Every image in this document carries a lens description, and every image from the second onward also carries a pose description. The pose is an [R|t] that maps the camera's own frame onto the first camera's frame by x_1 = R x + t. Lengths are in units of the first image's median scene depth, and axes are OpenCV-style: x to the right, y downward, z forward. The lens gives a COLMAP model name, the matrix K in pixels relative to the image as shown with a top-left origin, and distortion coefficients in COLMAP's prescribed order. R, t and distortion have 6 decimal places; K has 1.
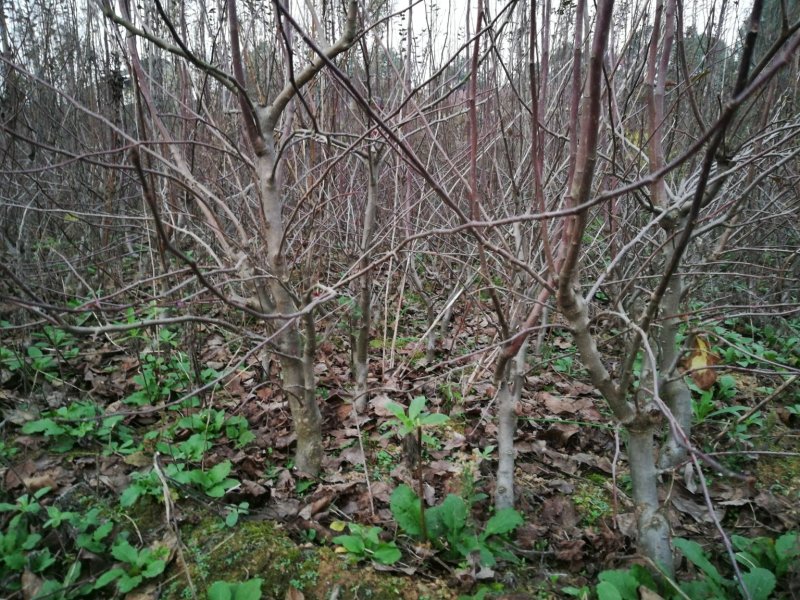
lens RADIAL K [[581.6, 0, 400.0], [0, 581.6, 300.0], [0, 0, 1]] dist [0.046784, -0.071566]
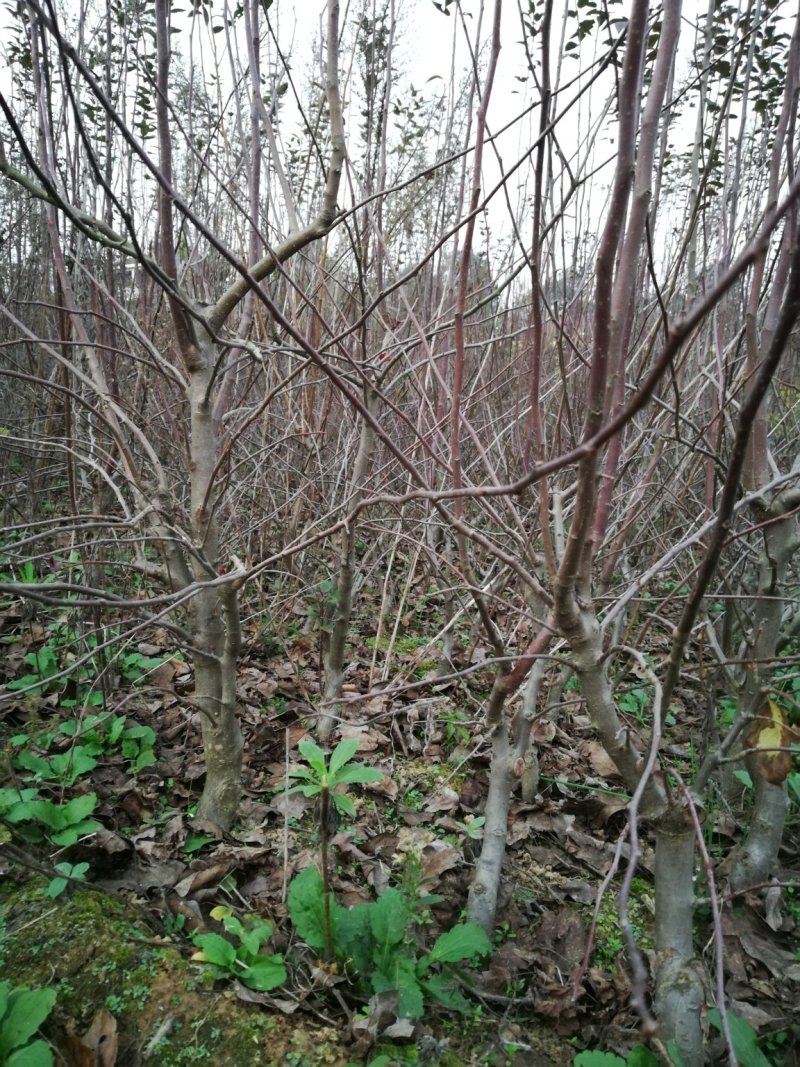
lens RADIAL K [[775.7, 0, 400.0], [0, 775.7, 533.5], [0, 0, 1]] dist [0.046784, -0.071566]
pose [[0.991869, 0.097244, -0.082094, 0.112010], [-0.101860, 0.993329, -0.054048, -0.021302], [0.076291, 0.061971, 0.995158, 0.071845]]
